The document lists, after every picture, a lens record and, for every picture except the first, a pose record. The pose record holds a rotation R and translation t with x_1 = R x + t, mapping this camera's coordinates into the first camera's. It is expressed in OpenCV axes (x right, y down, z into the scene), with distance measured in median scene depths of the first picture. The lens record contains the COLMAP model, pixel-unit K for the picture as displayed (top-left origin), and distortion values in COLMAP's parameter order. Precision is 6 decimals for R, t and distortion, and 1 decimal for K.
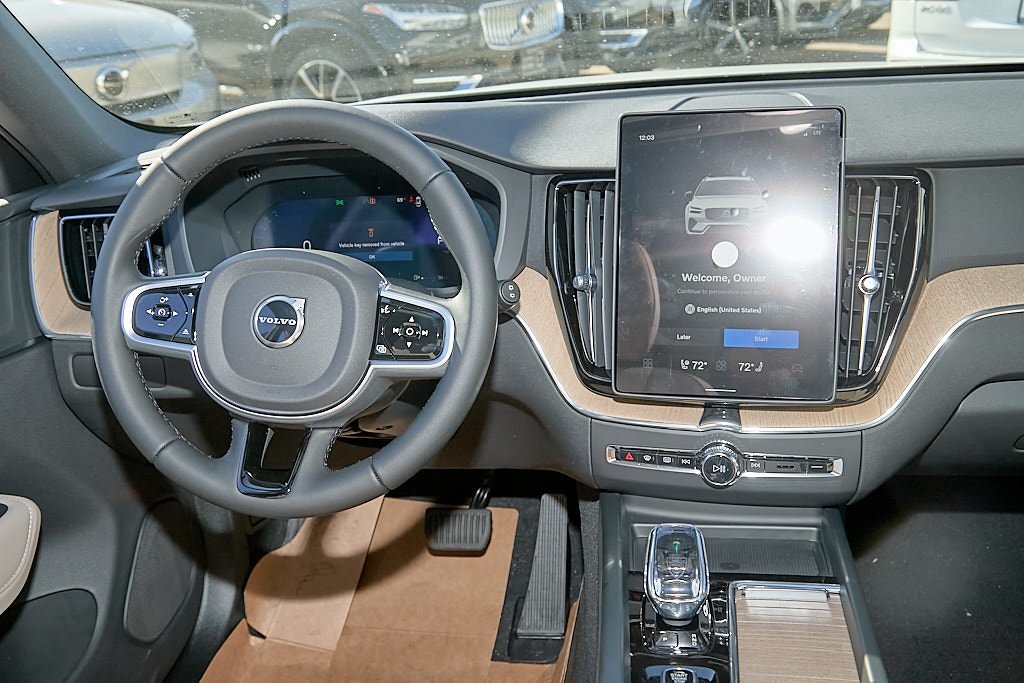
lens RADIAL K [[1025.9, 0, 512.0], [0, 1025.9, 341.5], [0, 0, 1]] dist [-0.014353, 0.110529]
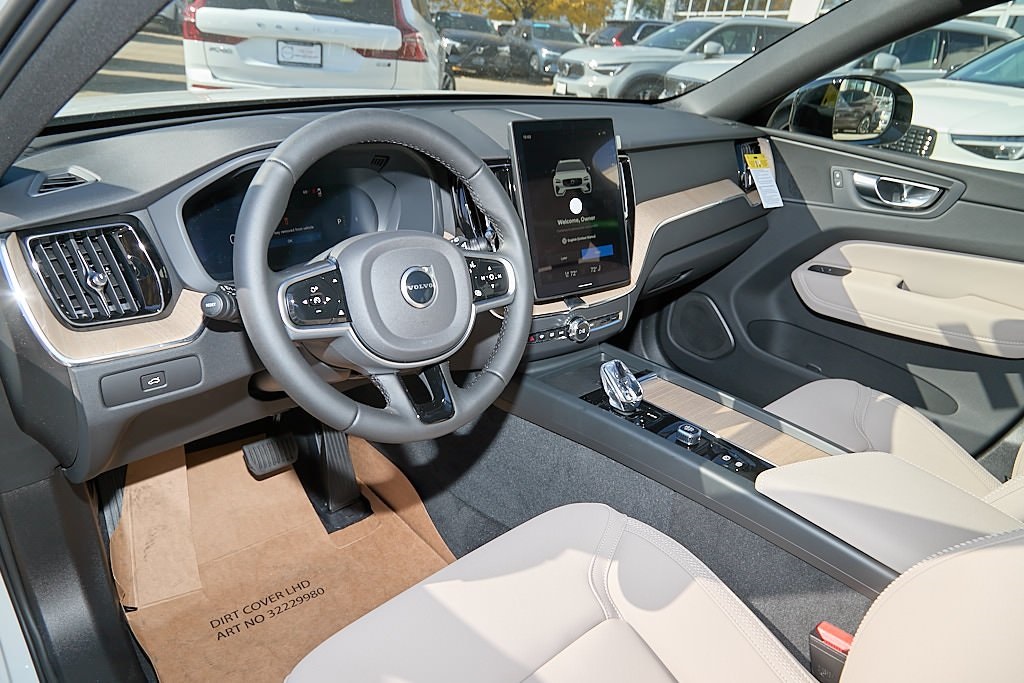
lens RADIAL K [[705.3, 0, 512.0], [0, 705.3, 341.5], [0, 0, 1]] dist [-0.005550, -0.002353]
pose [[0.644628, -0.226821, 0.730073, -0.758102], [0.166265, 0.973710, 0.155709, -0.065437], [-0.746197, 0.021011, 0.665393, 0.302791]]
